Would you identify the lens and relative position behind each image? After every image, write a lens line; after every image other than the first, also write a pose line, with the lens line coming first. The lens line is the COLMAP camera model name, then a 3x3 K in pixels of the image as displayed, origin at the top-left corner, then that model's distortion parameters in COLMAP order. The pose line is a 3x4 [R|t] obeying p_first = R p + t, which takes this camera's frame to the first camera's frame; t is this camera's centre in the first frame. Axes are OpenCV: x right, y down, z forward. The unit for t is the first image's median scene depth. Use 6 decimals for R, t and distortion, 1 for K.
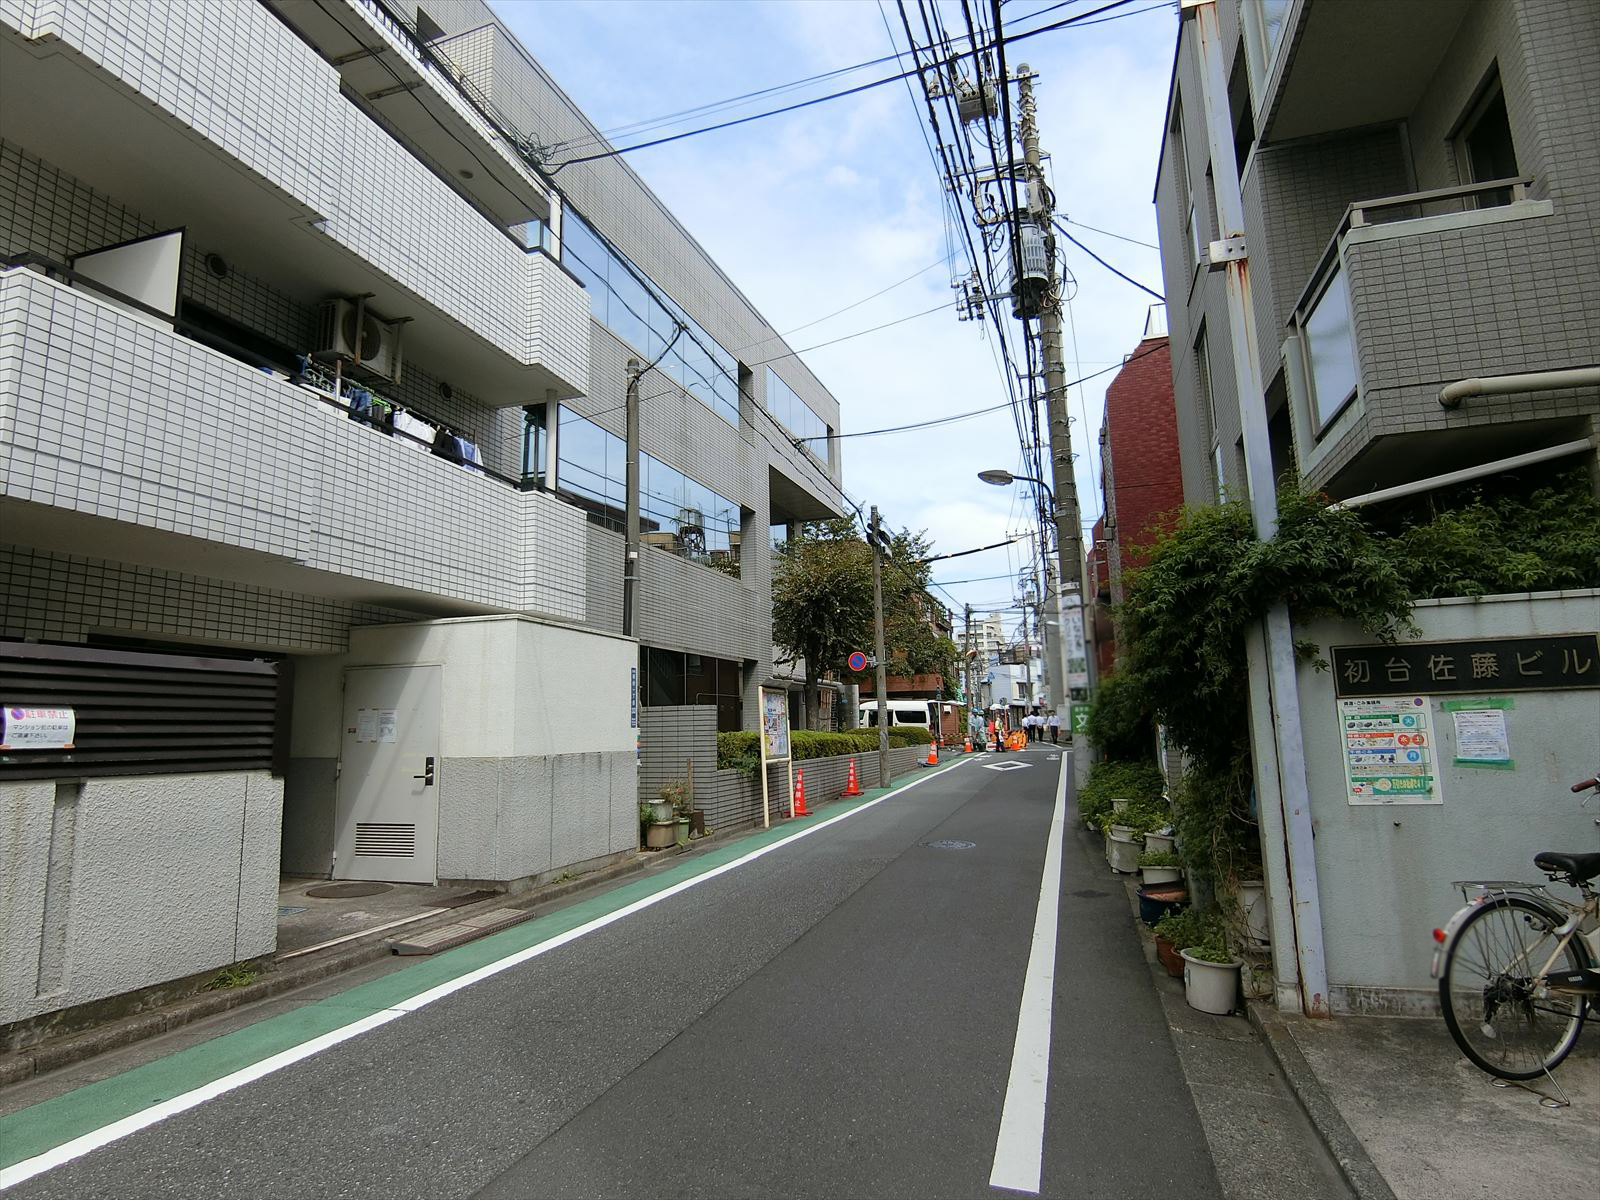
lens RADIAL K [[898.0, 0, 800.0], [0, 898.0, 600.0], [0, 0, 1]] dist [-0.019734, -0.000030]
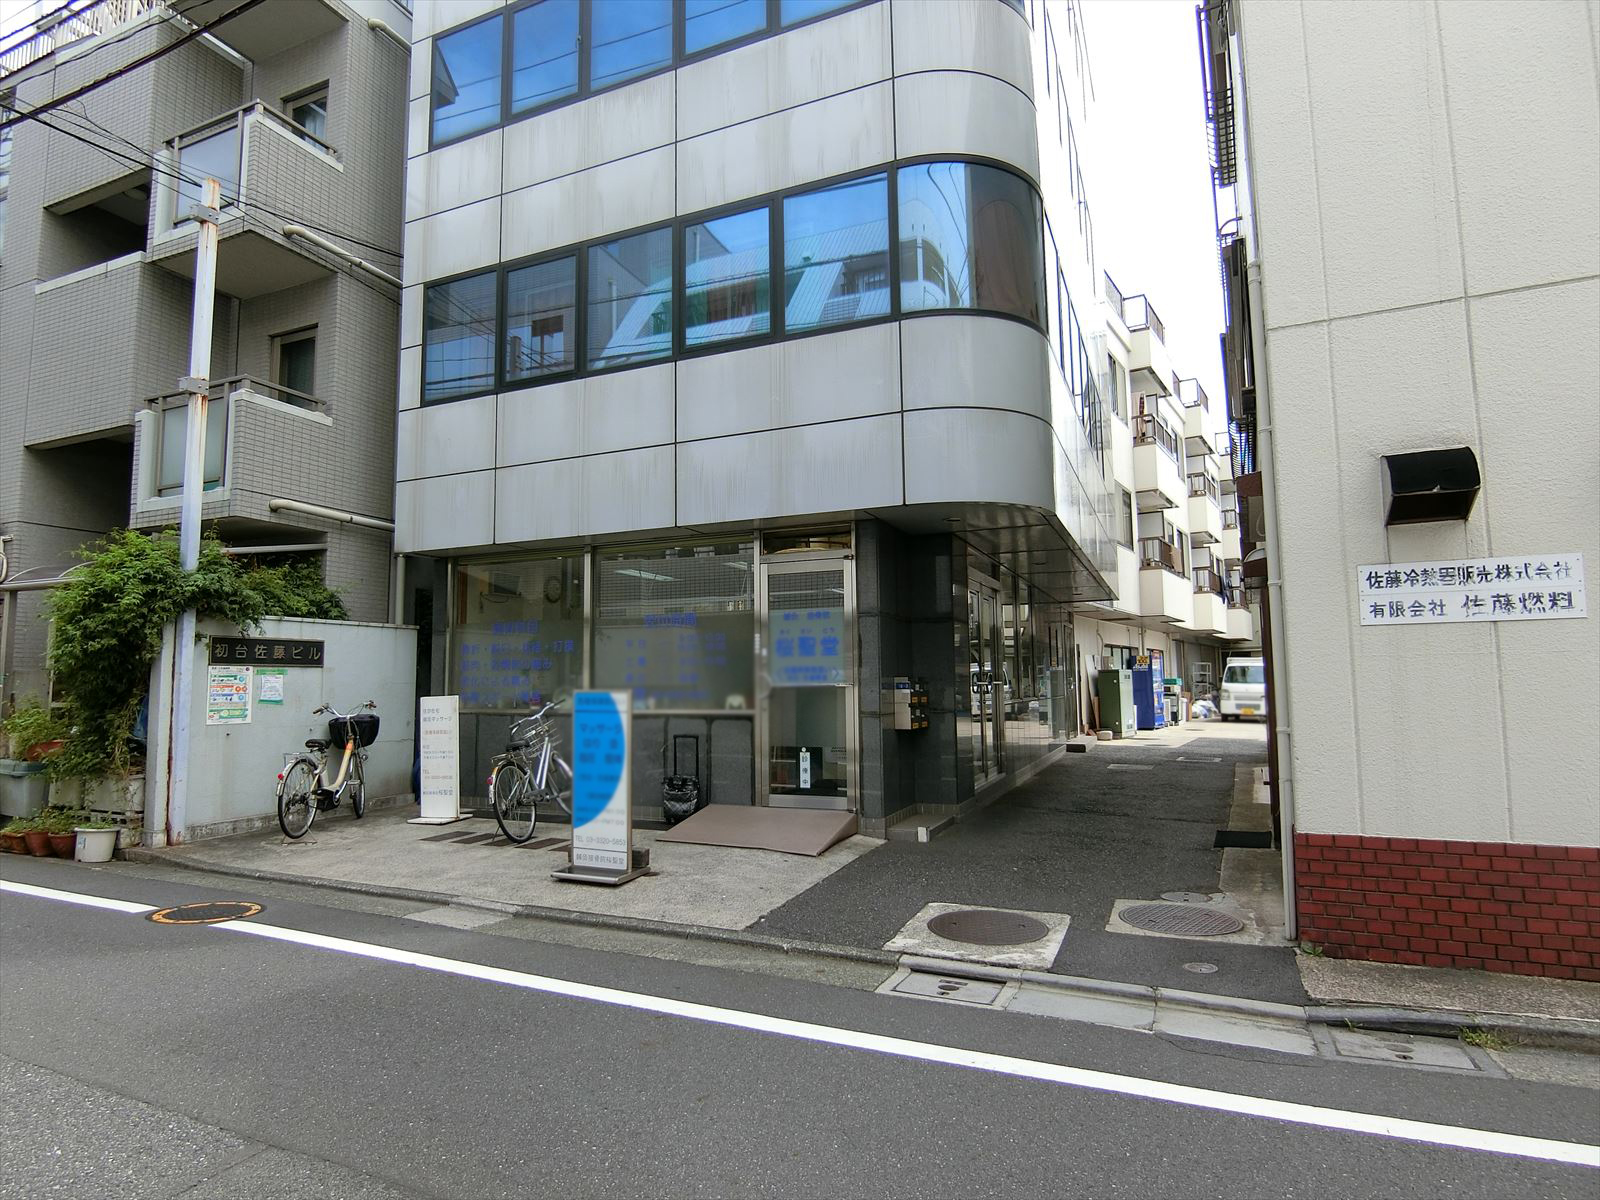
lens RADIAL K [[898.0, 0, 800.0], [0, 898.0, 600.0], [0, 0, 1]] dist [-0.019734, -0.000030]
pose [[0.109413, 0.119729, 0.986759, -1.035589], [-0.136169, 0.985165, -0.104437, 0.009318], [-0.984625, -0.122940, 0.124094, -0.354145]]
